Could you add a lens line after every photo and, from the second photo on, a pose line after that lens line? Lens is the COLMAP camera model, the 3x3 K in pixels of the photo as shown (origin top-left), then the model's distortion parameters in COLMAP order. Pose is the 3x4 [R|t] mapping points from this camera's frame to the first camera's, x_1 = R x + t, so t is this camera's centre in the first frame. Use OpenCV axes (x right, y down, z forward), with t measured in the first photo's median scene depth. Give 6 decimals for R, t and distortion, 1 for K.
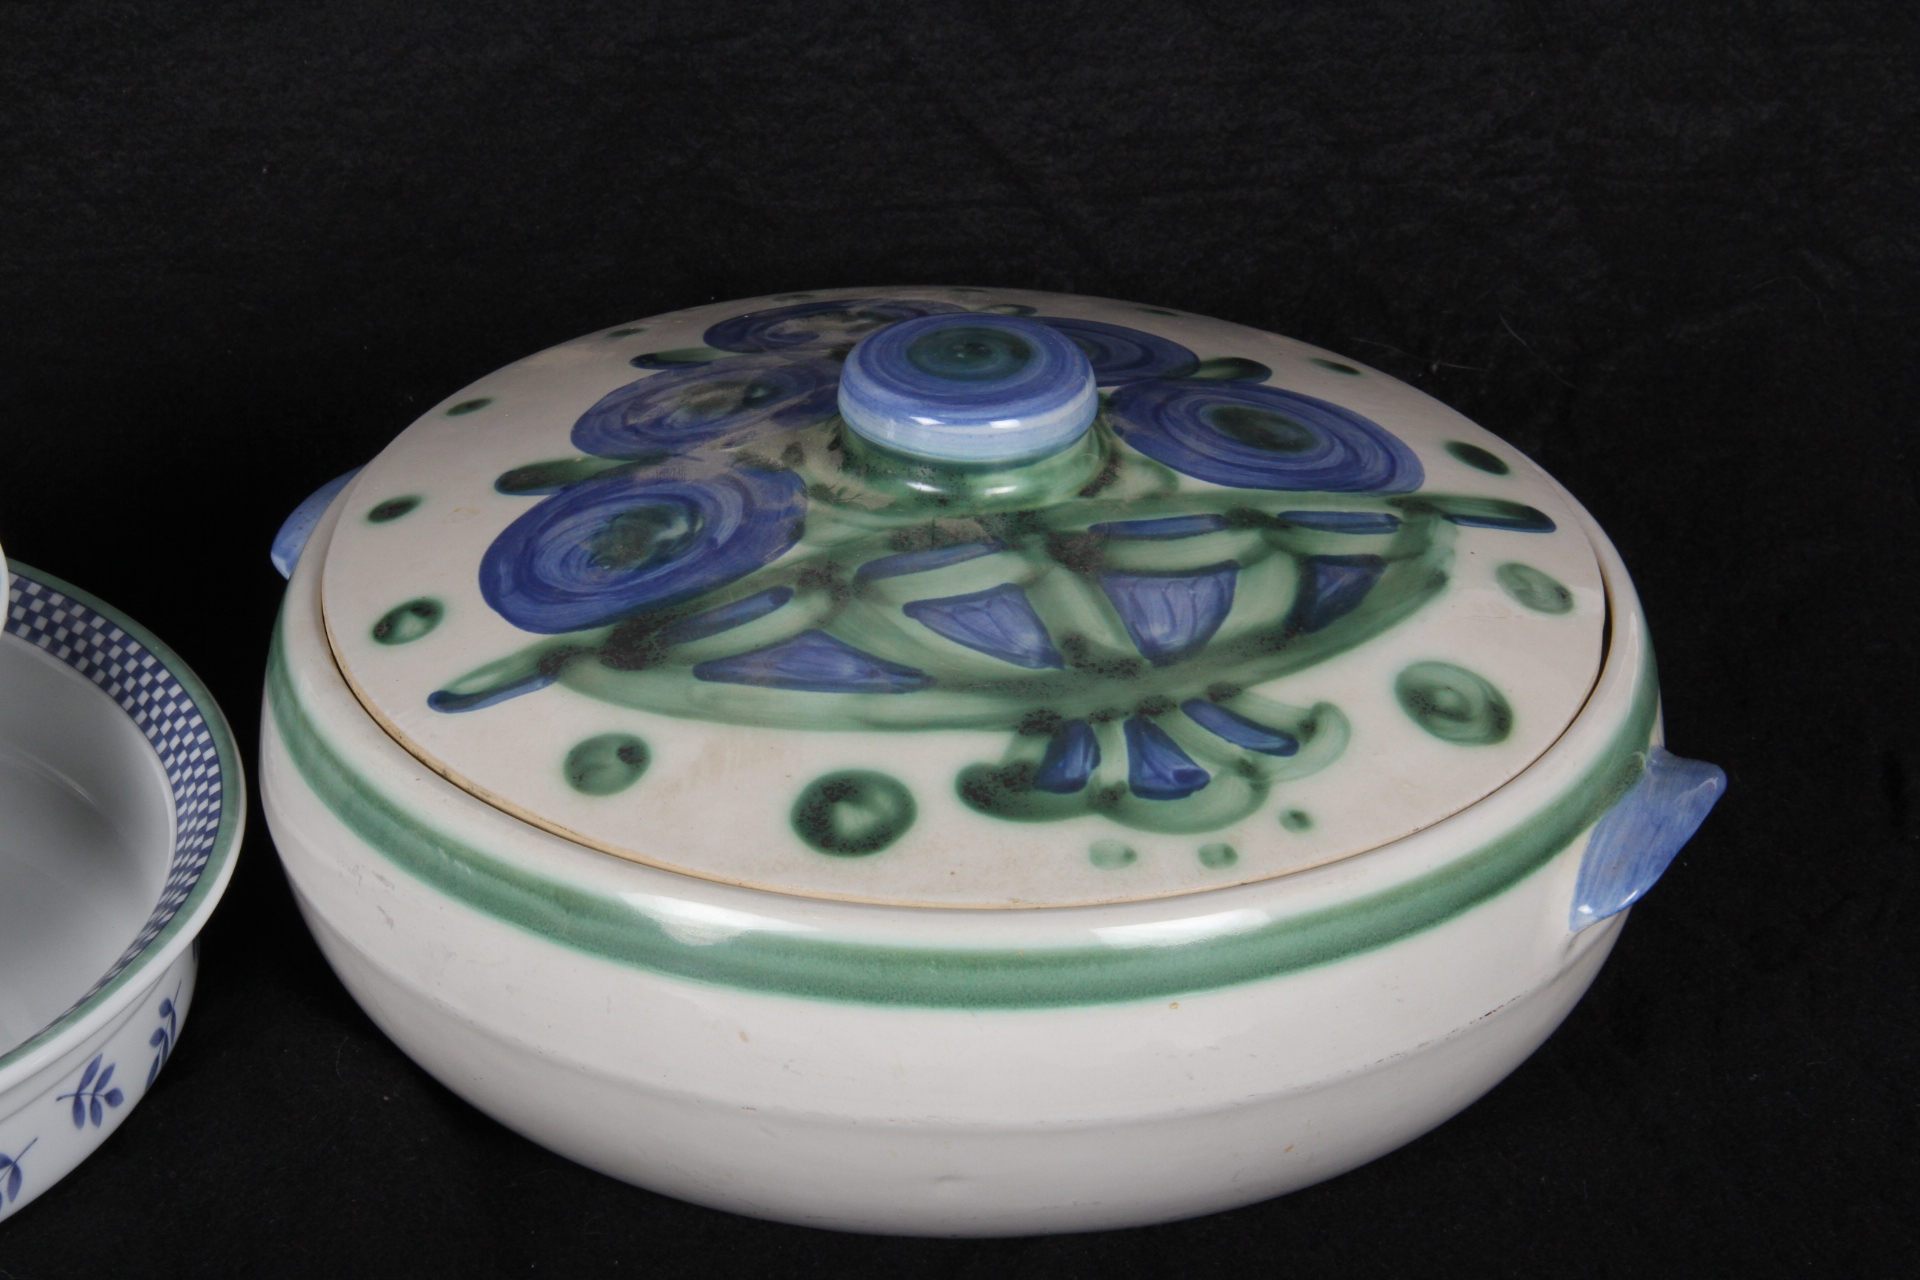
lens RADIAL K [[5422.2, 0, 960.0], [0, 5422.2, 640.0], [0, 0, 1]] dist [0.414924, -0.344037]
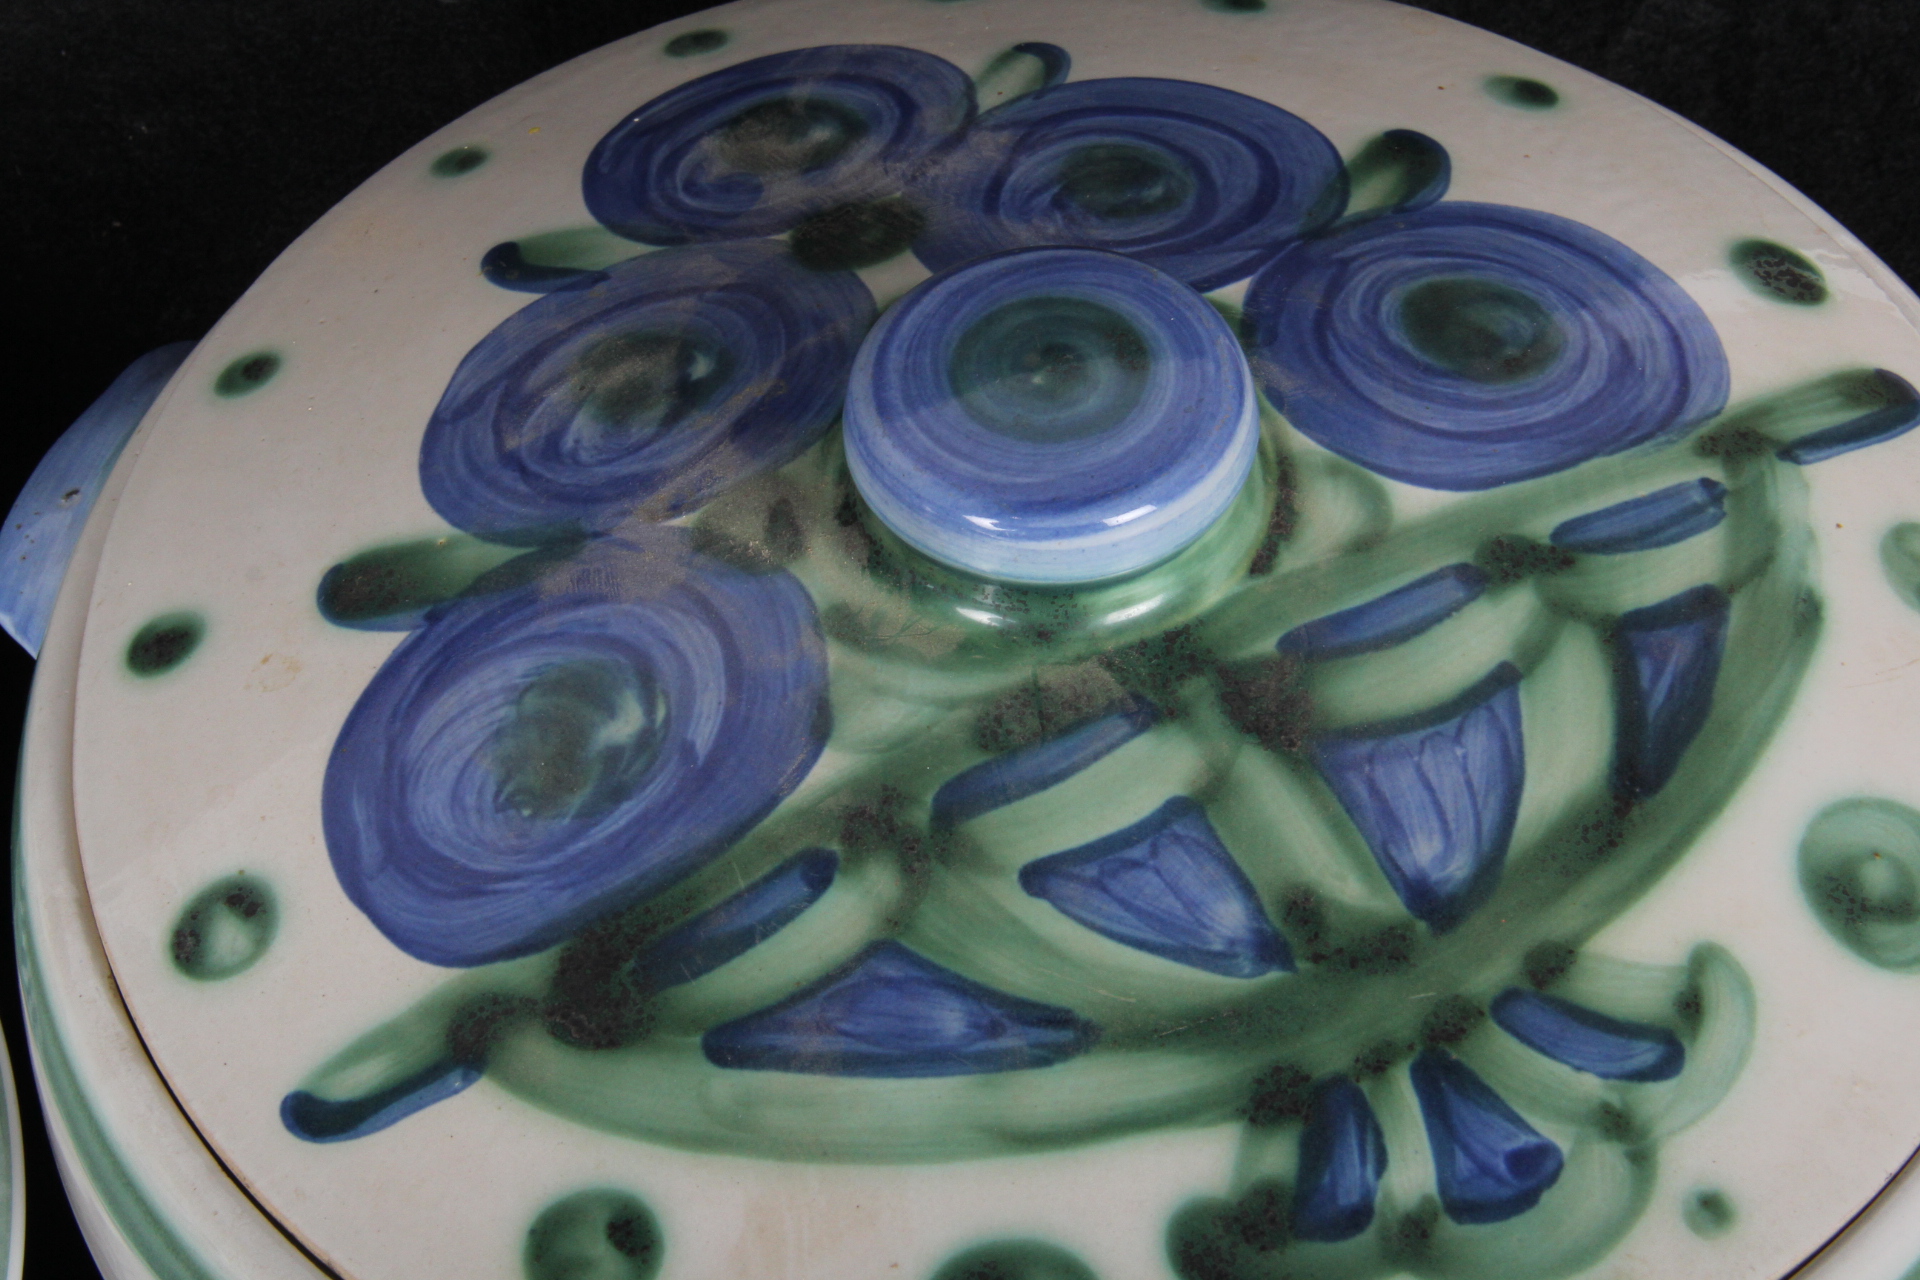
lens RADIAL K [[4041.3, 0, 960.0], [0, 4041.3, 640.0], [0, 0, 1]] dist [0.181025, 0.055705]
pose [[0.990440, -0.131068, 0.043011, -0.033159], [0.106126, 0.923187, 0.369408, -0.200179], [-0.088125, -0.361312, 0.928271, 0.571542]]
